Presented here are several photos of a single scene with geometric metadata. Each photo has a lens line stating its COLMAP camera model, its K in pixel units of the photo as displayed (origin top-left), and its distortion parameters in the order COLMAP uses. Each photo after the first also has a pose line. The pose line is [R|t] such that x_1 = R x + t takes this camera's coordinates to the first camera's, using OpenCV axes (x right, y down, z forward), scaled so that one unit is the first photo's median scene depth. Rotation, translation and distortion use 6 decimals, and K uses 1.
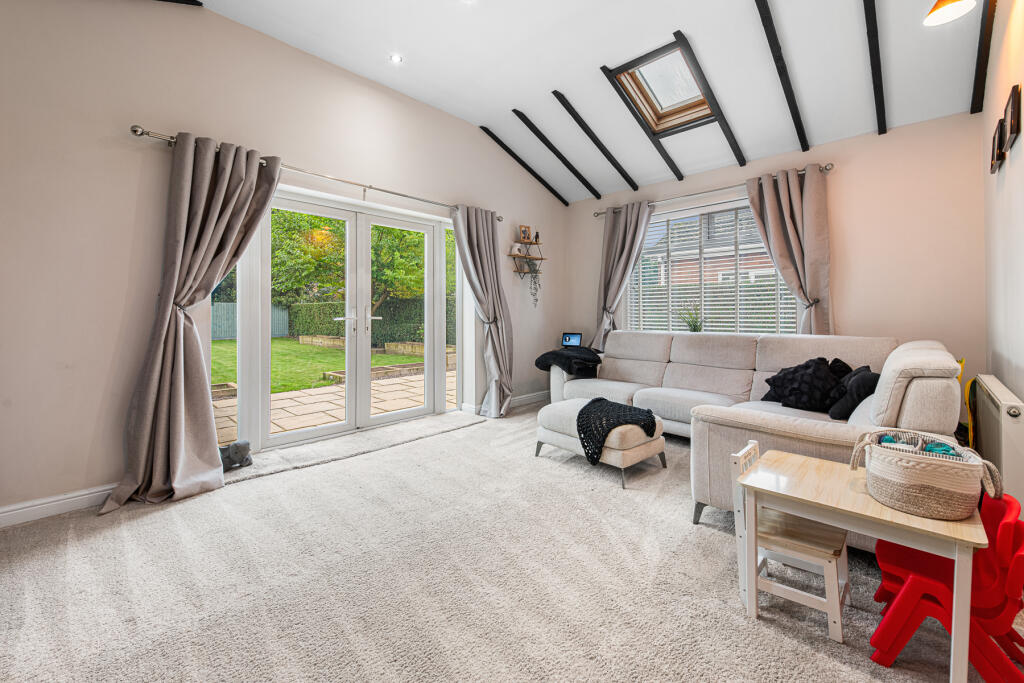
lens RADIAL K [[414.6, 0, 509.3], [0, 414.6, 312.6], [0, 0, 1]] dist [0.003390, 0.000216]
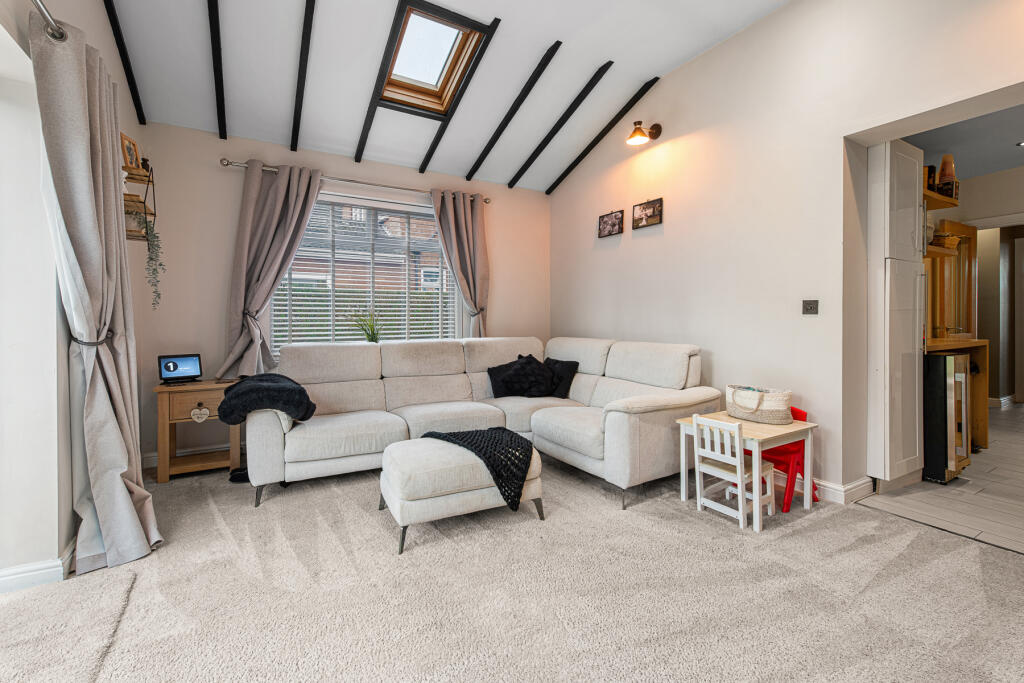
lens RADIAL K [[431.8, 0, 506.8], [0, 431.8, 322.4], [0, 0, 1]] dist [-0.000338, -0.000074]
pose [[0.265906, -0.005825, 0.963981, -0.427412], [0.001503, 0.999983, 0.005628, 0.002609], [-0.963998, -0.000048, 0.265910, 0.577483]]
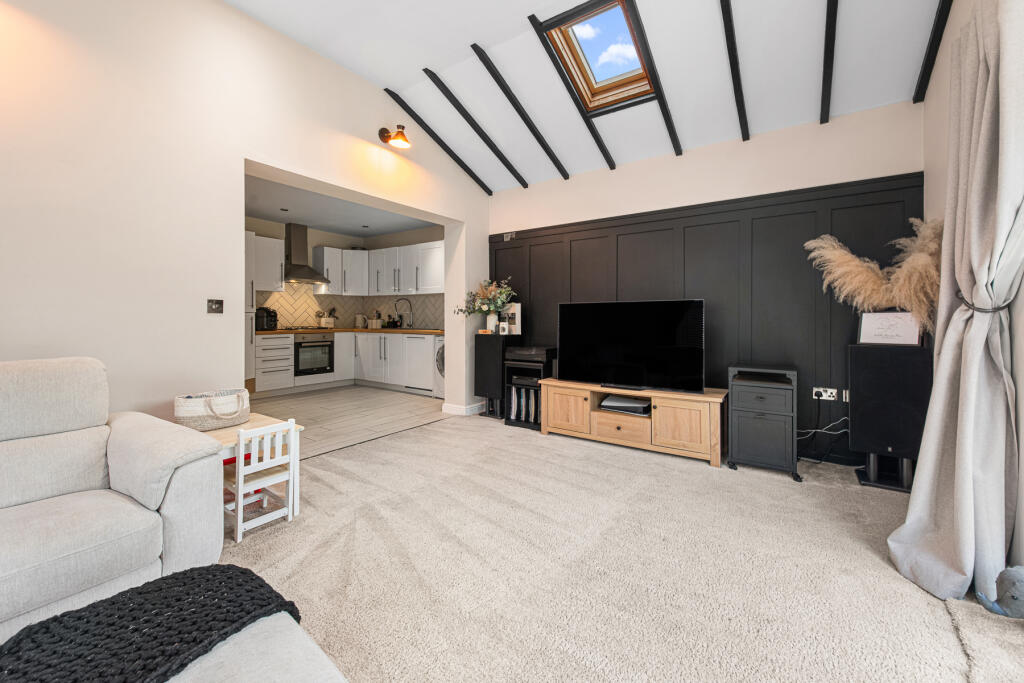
lens RADIAL K [[410.0, 0, 506.5], [0, 410.0, 320.8], [0, 0, 1]] dist [0.002743, -0.000129]
pose [[-0.985976, 0.003292, -0.166857, 0.026485], [0.001996, 0.999967, 0.007932, 0.002499], [0.166877, 0.007488, -0.985949, 1.048179]]
